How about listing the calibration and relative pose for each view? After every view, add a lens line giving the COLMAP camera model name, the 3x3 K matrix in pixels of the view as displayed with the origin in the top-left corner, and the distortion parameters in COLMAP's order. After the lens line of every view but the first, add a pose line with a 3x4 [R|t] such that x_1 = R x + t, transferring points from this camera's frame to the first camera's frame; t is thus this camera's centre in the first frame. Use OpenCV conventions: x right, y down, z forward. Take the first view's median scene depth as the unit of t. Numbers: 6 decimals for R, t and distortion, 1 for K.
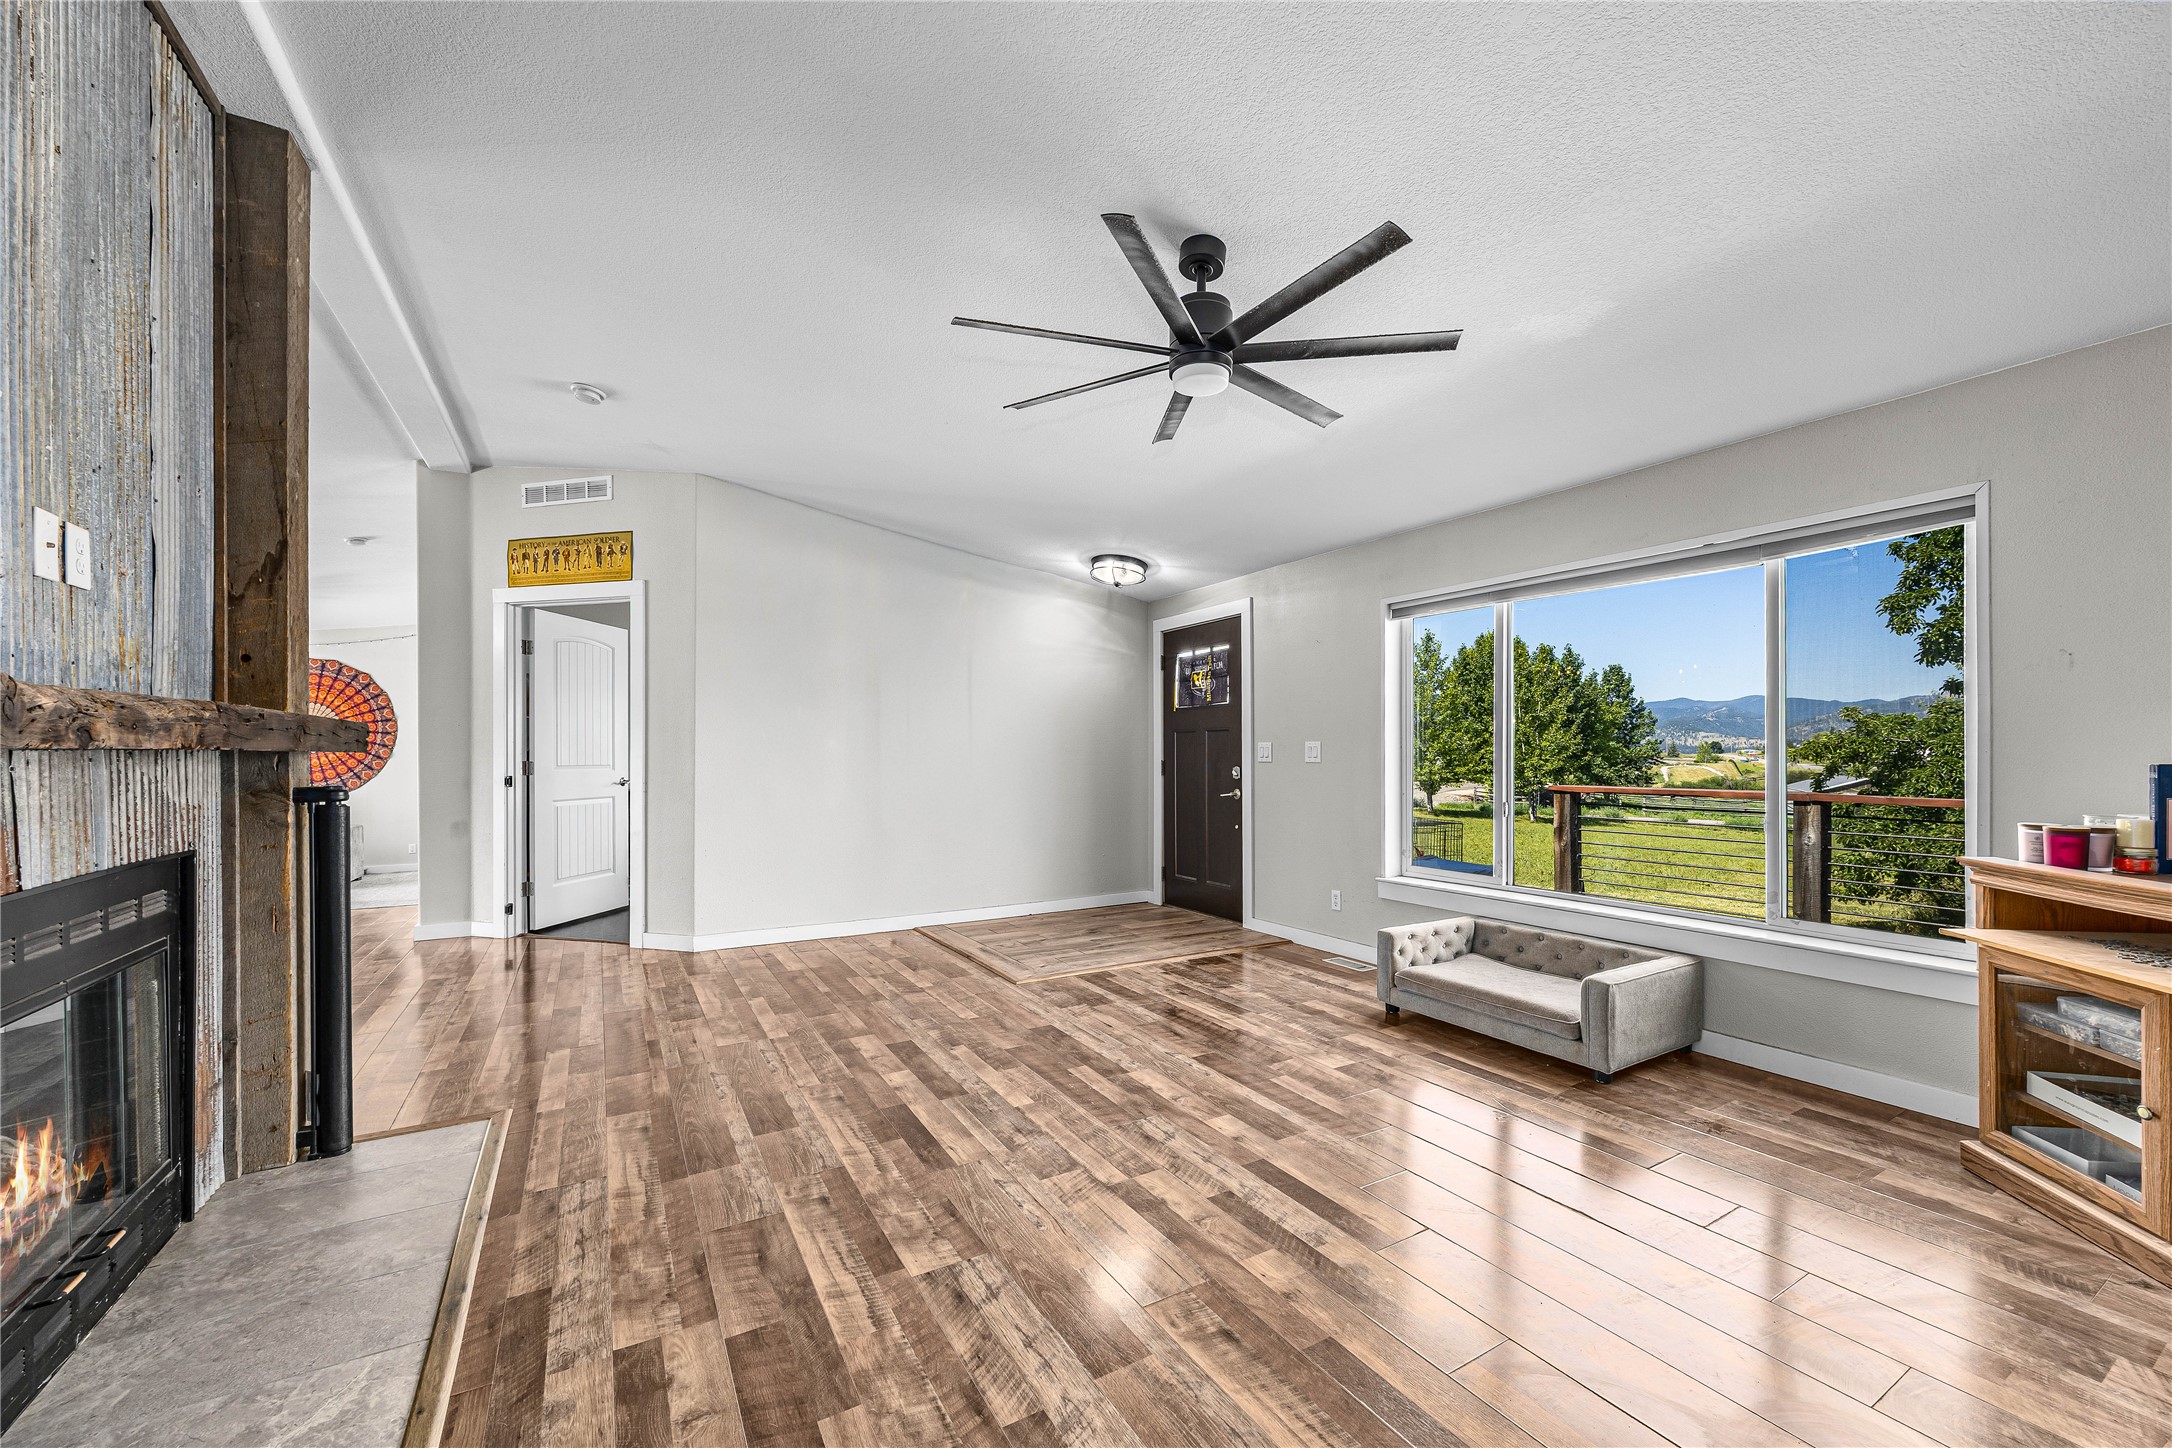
lens RADIAL K [[850.3, 0, 1093.1], [0, 850.3, 760.9], [0, 0, 1]] dist [-0.002176, -0.000452]
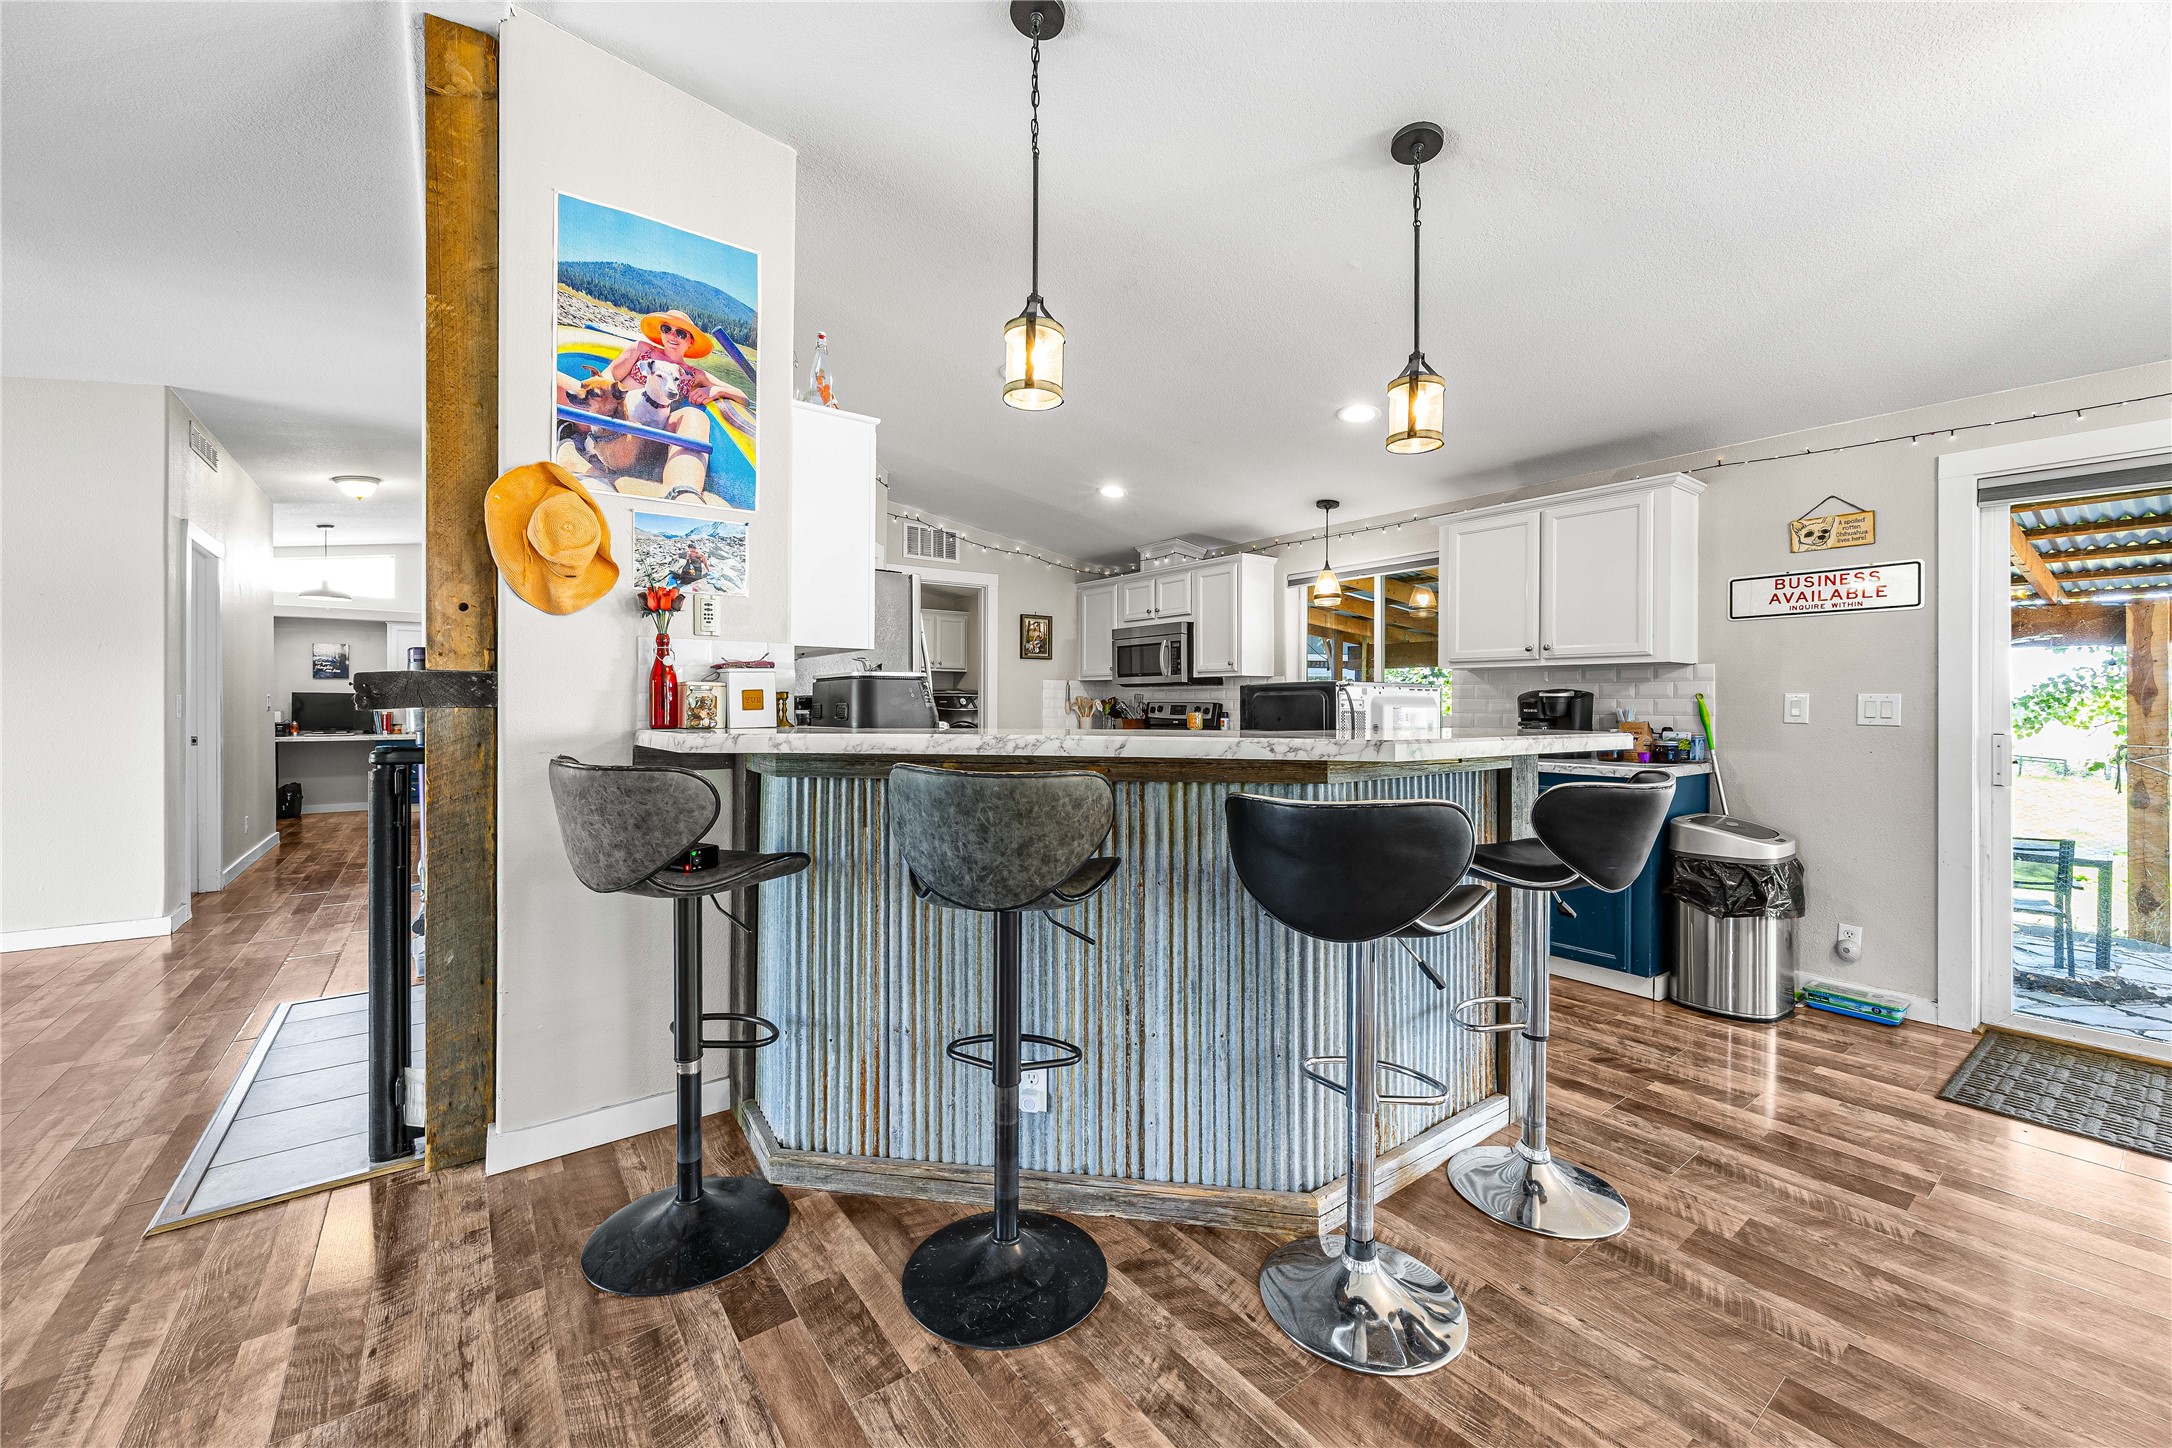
lens RADIAL K [[842.5, 0, 1076.7], [0, 842.5, 701.7], [0, 0, 1]] dist [-0.002946, -0.000264]
pose [[-0.994043, -0.000864, -0.108981, -1.209108], [-0.001546, 0.999980, 0.006178, -0.019738], [0.108974, 0.006310, -0.994025, 1.558317]]
